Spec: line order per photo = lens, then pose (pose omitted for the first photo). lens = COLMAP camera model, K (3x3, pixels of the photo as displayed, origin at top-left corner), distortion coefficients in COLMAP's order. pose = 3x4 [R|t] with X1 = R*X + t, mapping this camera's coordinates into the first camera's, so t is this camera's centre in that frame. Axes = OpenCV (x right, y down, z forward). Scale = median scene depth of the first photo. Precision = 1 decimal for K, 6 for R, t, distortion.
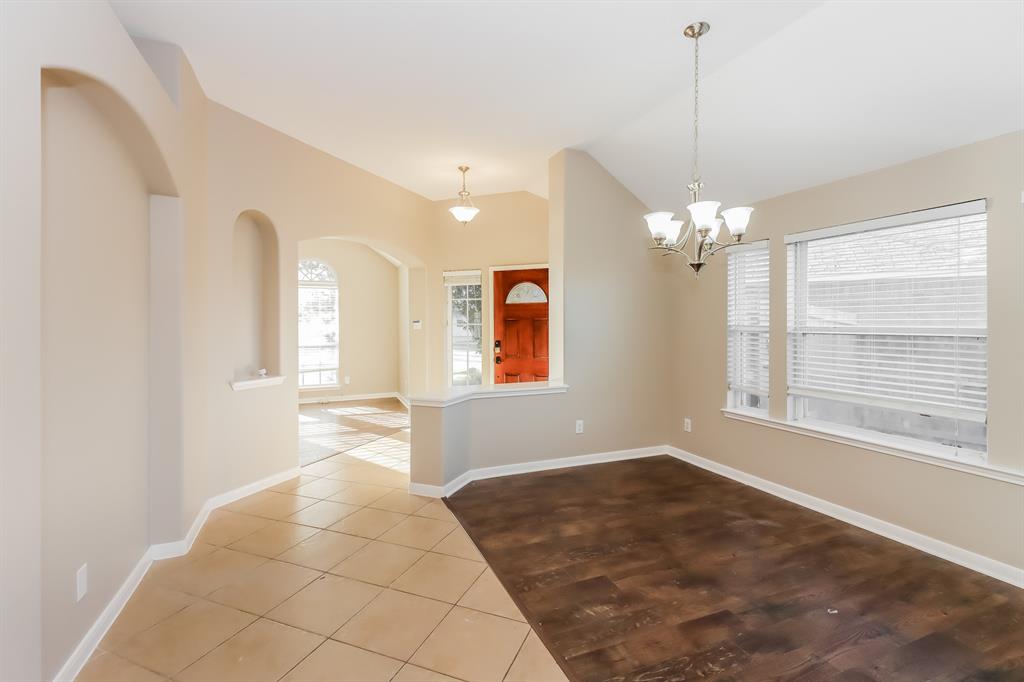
lens RADIAL K [[469.8, 0, 503.1], [0, 469.8, 324.5], [0, 0, 1]] dist [0.009832, -0.004304]
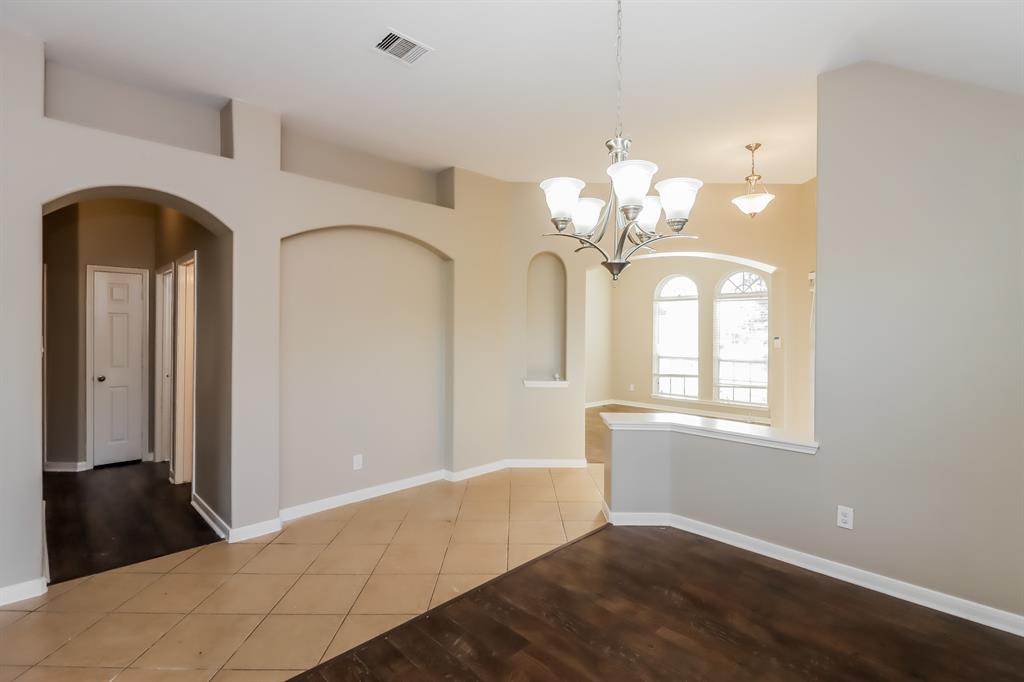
lens RADIAL K [[469.8, 0, 497.2], [0, 469.8, 332.9], [0, 0, 1]] dist [0.009832, -0.004304]
pose [[0.380457, 0.012402, -0.924715, 0.678205], [-0.014177, 0.999871, 0.007577, -0.025008], [0.924690, 0.010227, 0.380584, 0.423686]]
